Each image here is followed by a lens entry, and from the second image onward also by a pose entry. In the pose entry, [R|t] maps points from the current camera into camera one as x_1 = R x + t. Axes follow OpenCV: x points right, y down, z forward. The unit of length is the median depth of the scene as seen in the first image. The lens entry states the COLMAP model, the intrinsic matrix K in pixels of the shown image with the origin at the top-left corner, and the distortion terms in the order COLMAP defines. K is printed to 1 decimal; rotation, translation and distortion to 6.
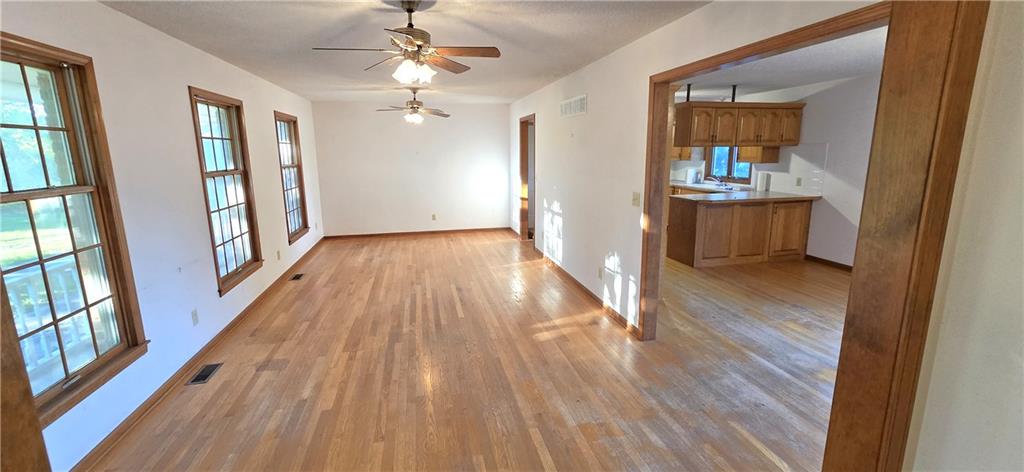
lens RADIAL K [[417.4, 0, 507.5], [0, 417.4, 230.7], [0, 0, 1]] dist [-0.010260, -0.000147]
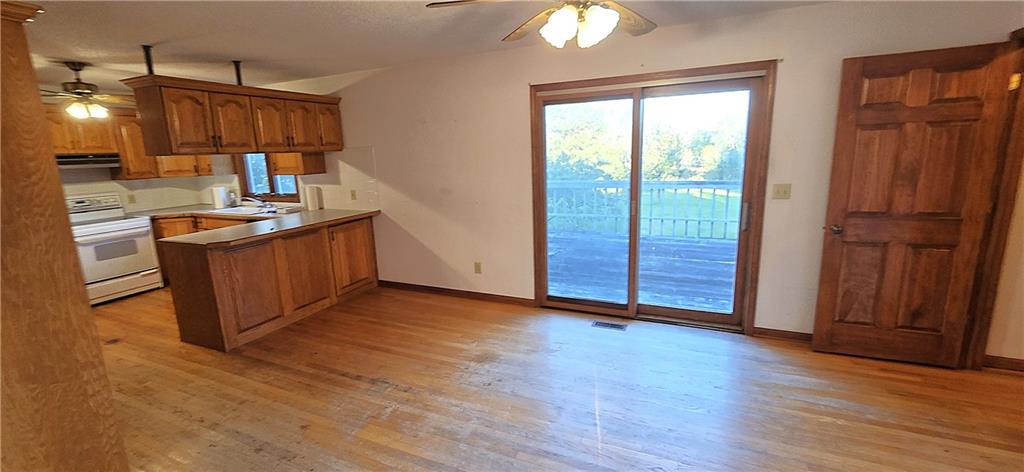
lens RADIAL K [[417.4, 0, 509.7], [0, 417.4, 235.0], [0, 0, 1]] dist [-0.010260, -0.000147]
pose [[0.594967, -0.169440, 0.785687, 0.232239], [0.177438, 0.981098, 0.077216, -0.049946], [-0.783920, 0.093470, 0.613786, 0.269904]]
